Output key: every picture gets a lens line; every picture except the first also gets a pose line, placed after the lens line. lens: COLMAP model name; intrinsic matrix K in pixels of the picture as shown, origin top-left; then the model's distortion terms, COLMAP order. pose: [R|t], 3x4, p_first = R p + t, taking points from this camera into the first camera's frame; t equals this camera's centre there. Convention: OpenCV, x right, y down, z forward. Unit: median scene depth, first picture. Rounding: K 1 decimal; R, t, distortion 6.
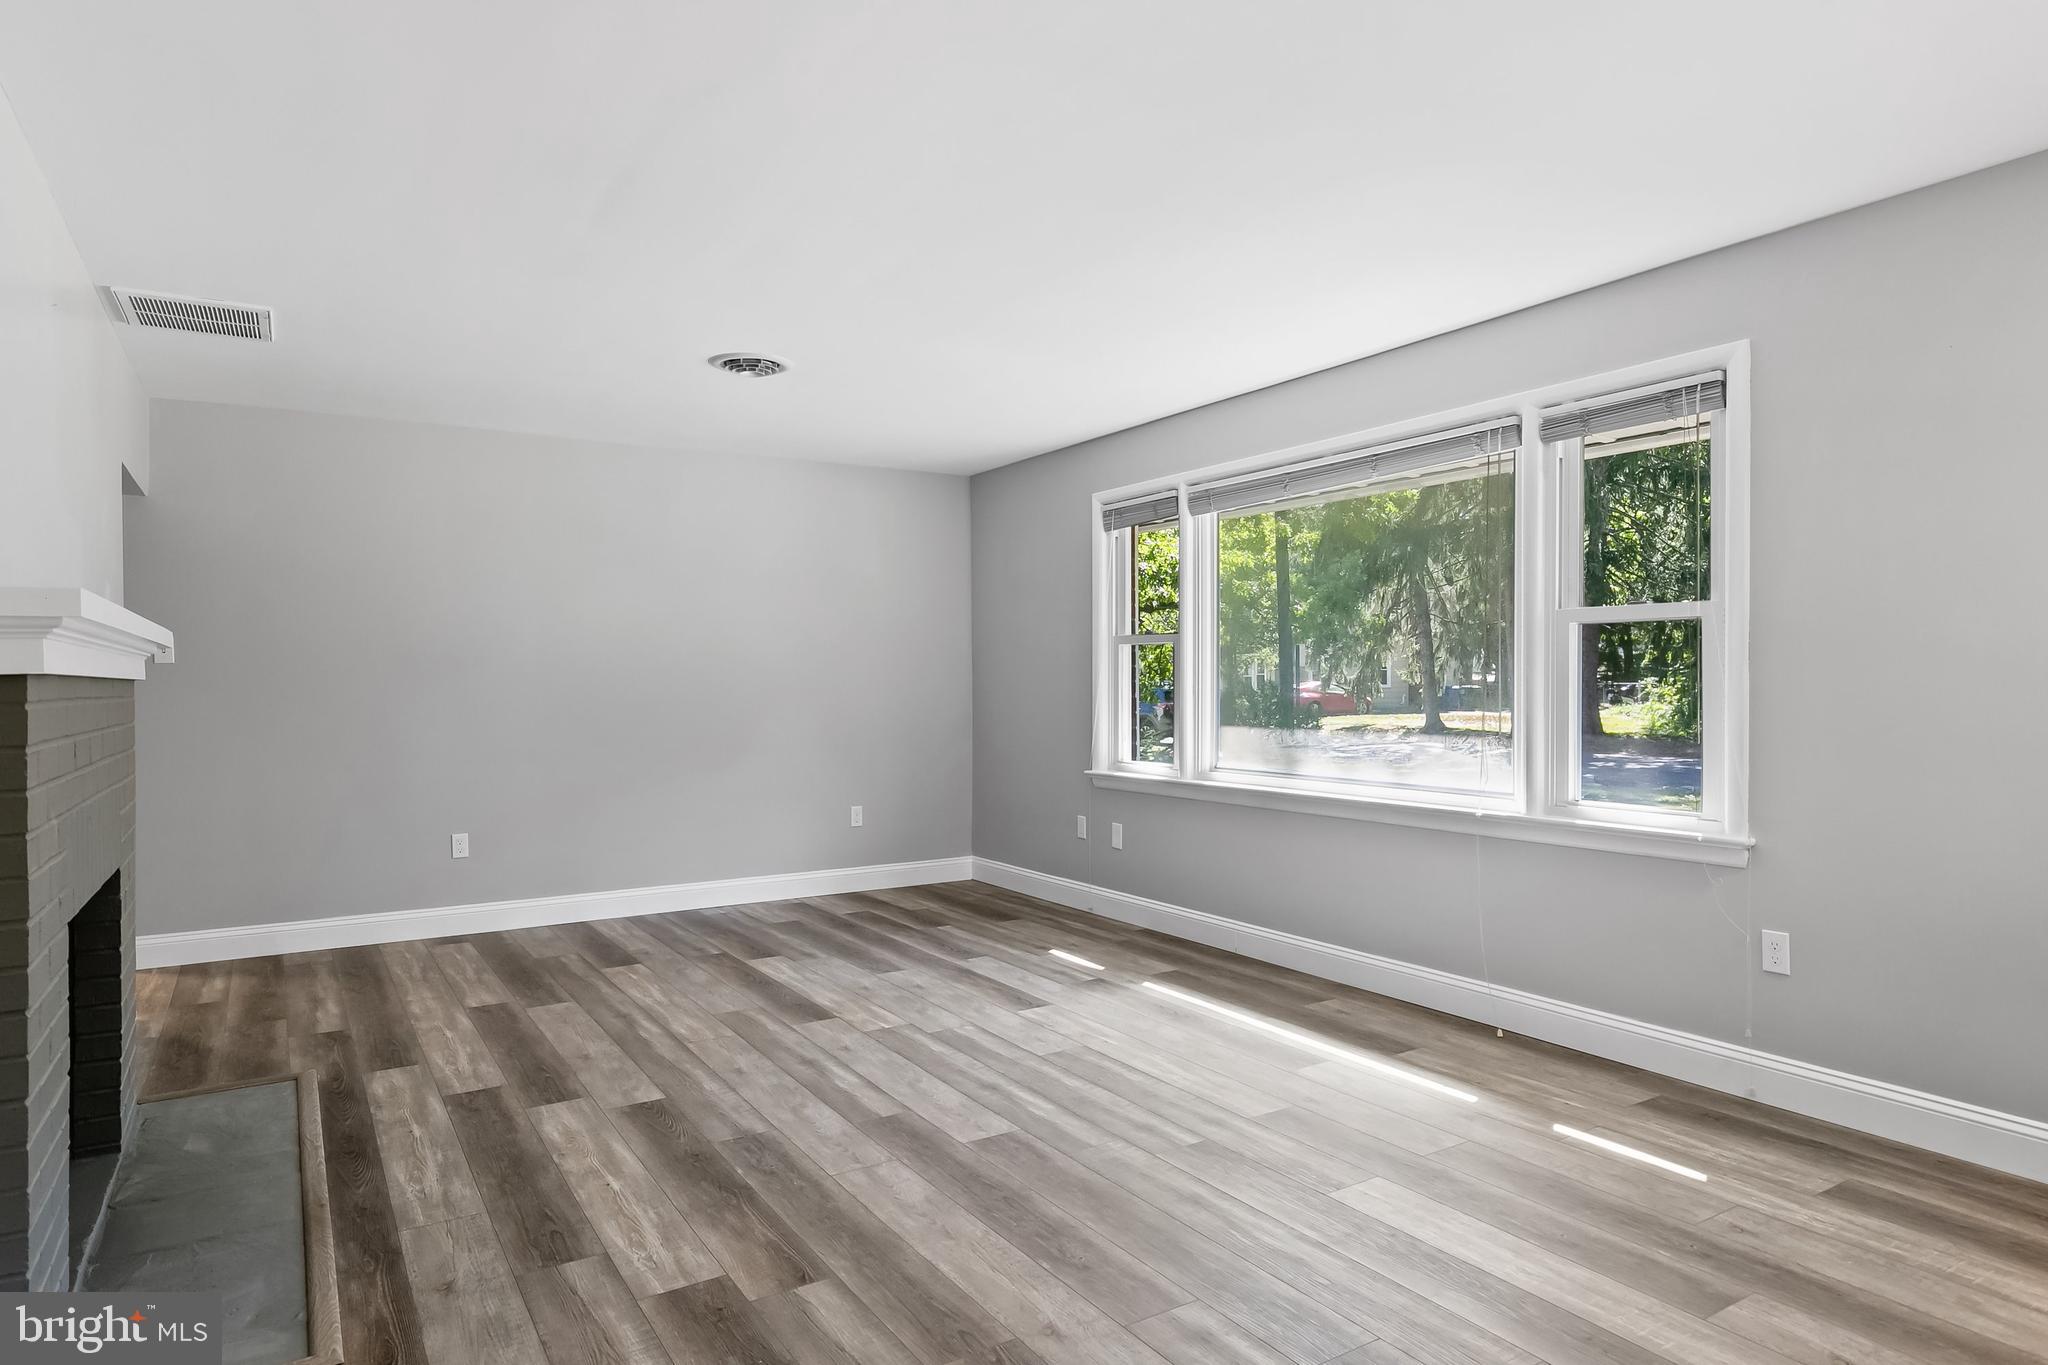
lens RADIAL K [[1196.9, 0, 1020.7], [0, 1196.9, 693.6], [0, 0, 1]] dist [0.009866, 0.001128]
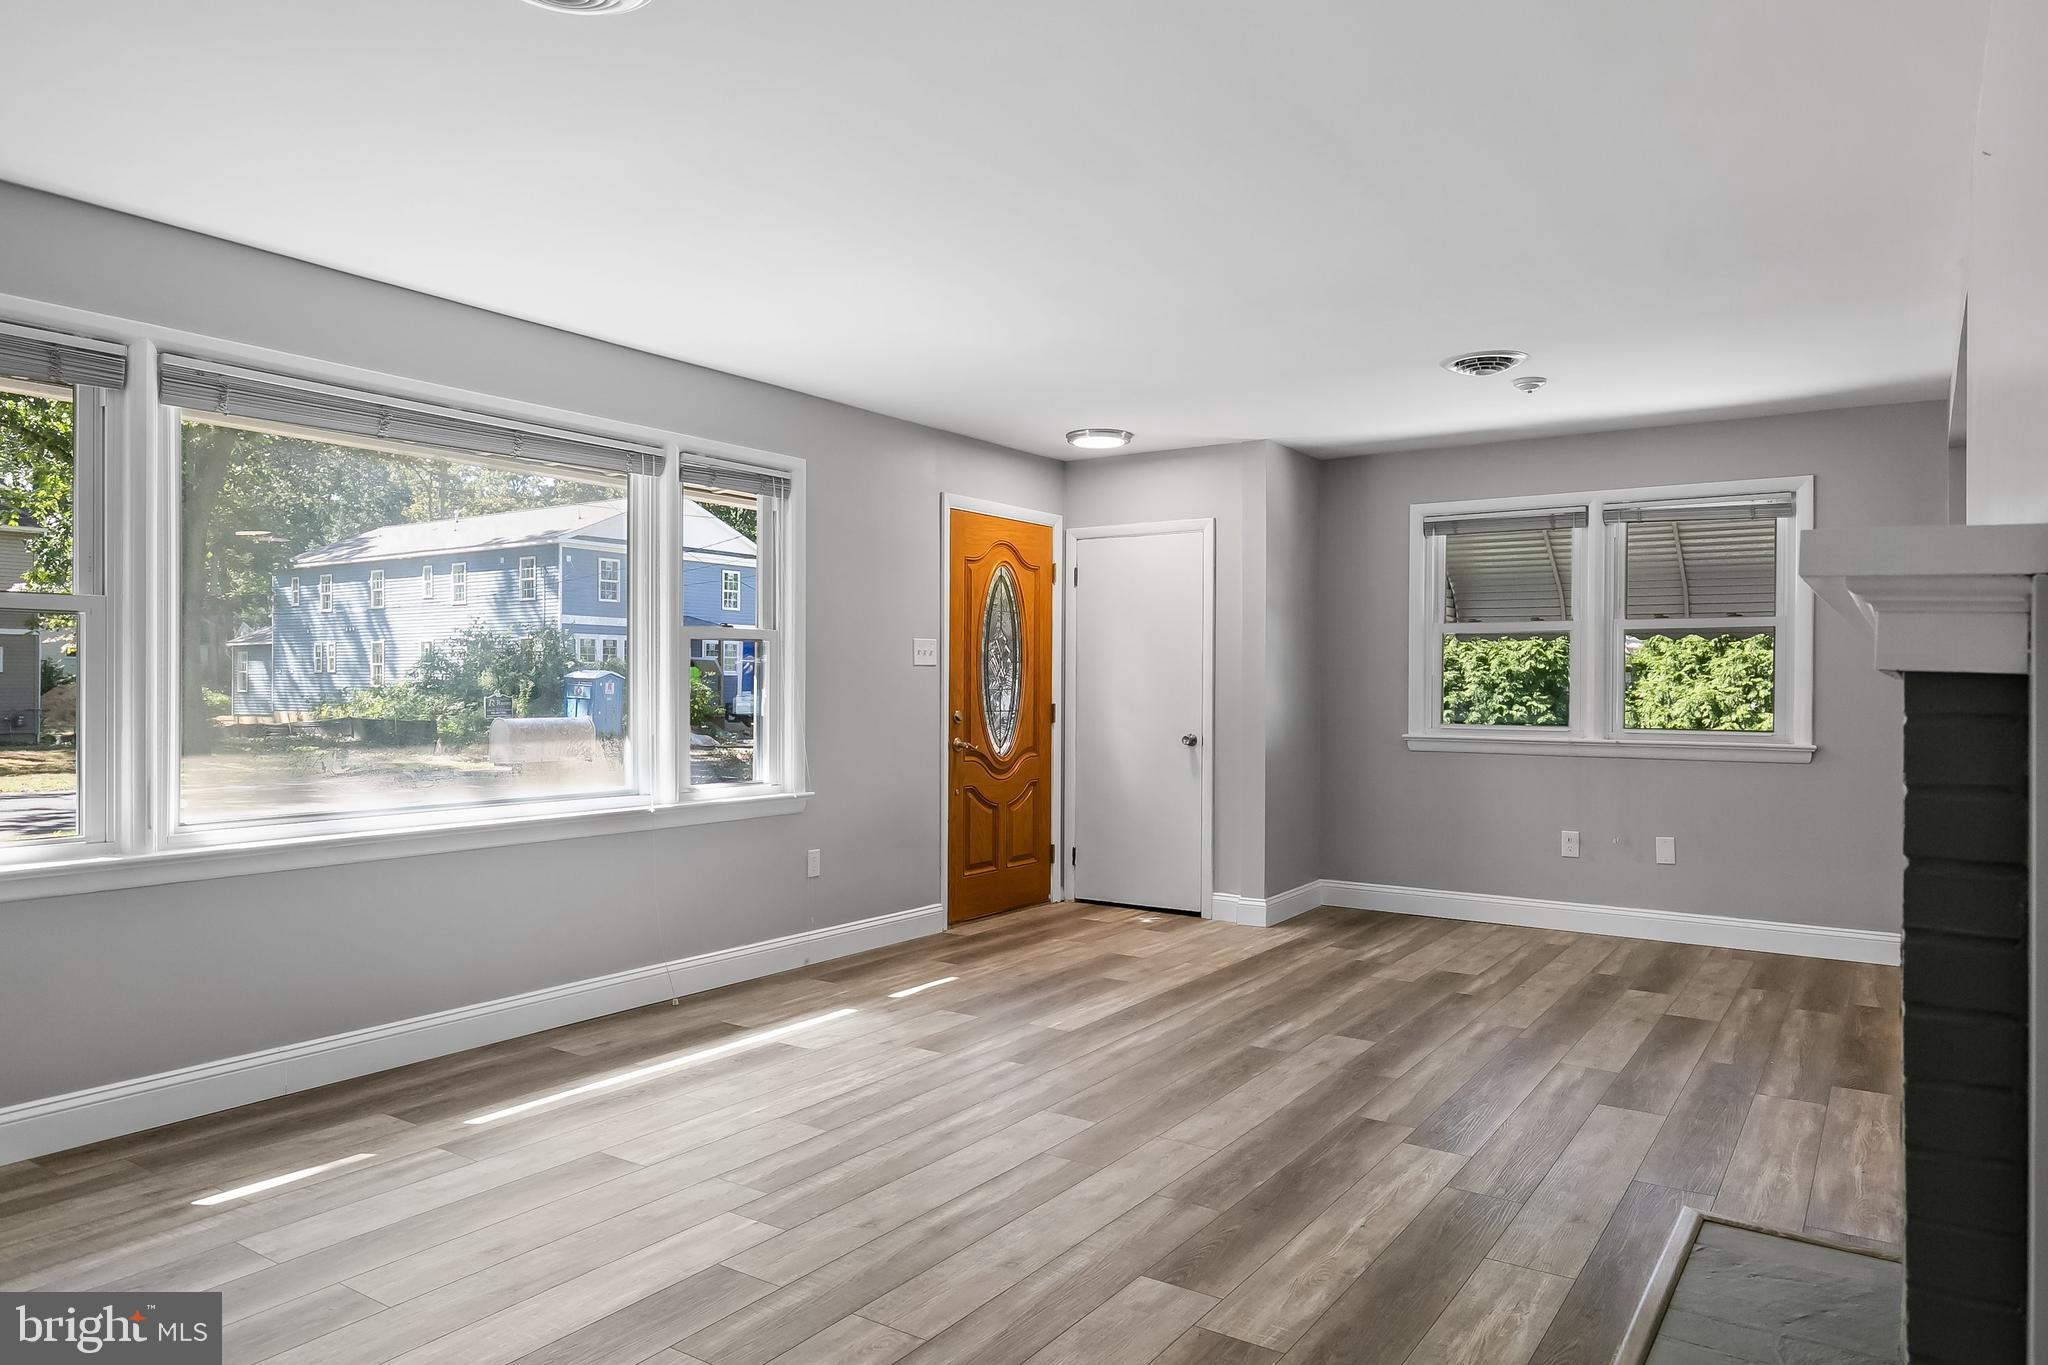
lens RADIAL K [[1317.2, 0, 1024.4], [0, 1317.2, 681.5], [0, 0, 1]] dist [0.008289, 0.000508]
pose [[-0.409196, 0.006548, 0.912423, -0.917687], [0.007488, 0.999965, -0.003818, -0.007963], [-0.912416, 0.005270, -0.409231, 1.296609]]
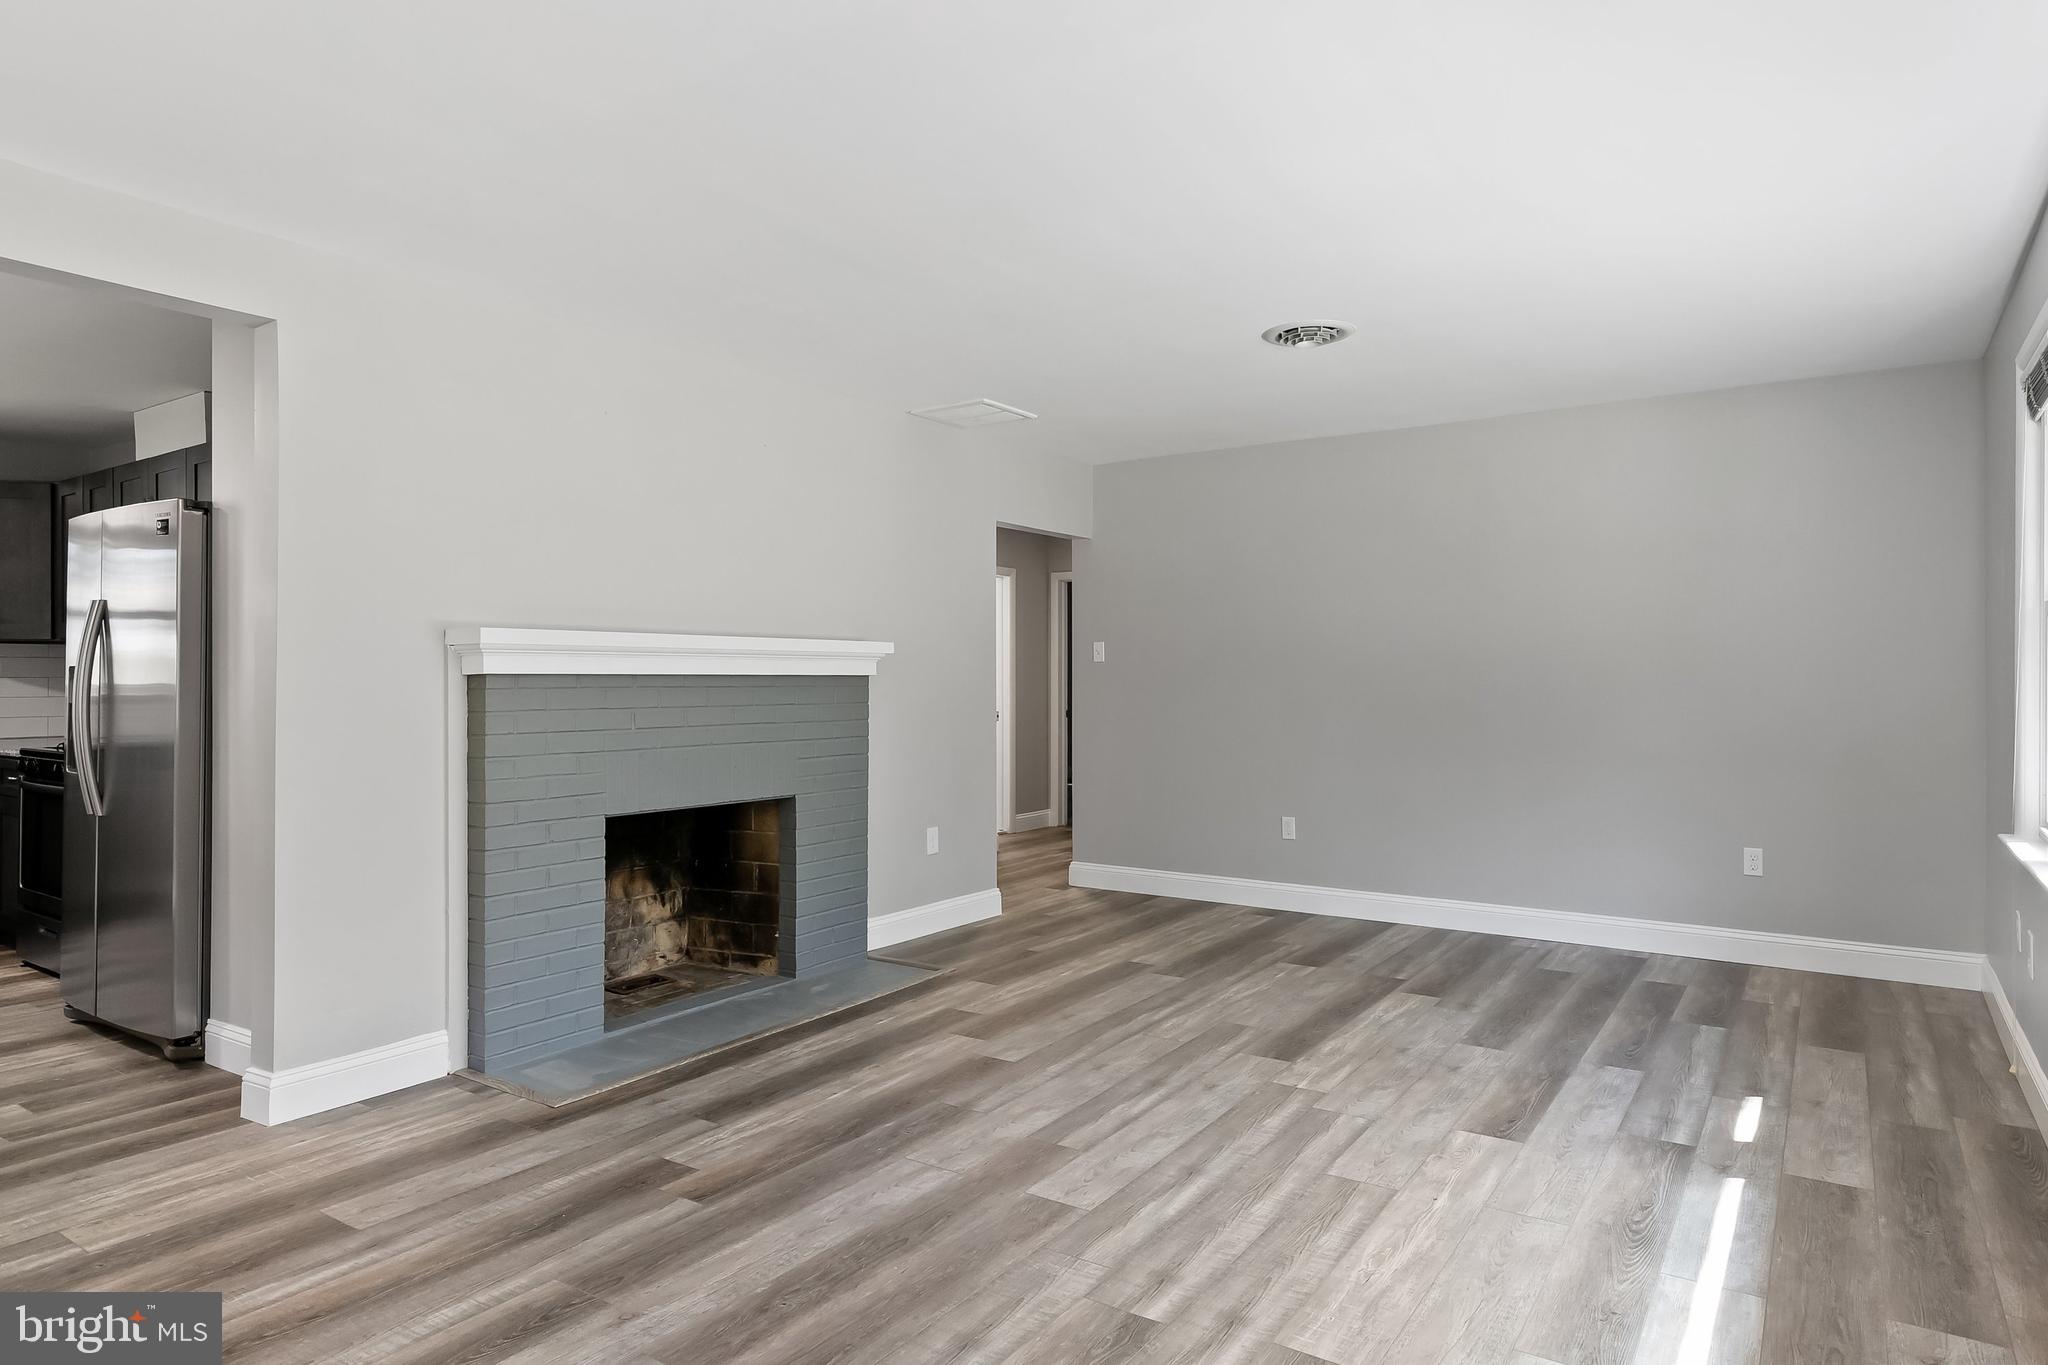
lens RADIAL K [[1196.9, 0, 1021.7], [0, 1196.9, 680.8], [0, 0, 1]] dist [0.009866, 0.001128]
pose [[0.403243, 0.007899, -0.915059, 0.655004], [-0.011301, 0.999929, 0.003652, -0.011049], [0.915023, 0.008868, 0.403304, 0.533767]]
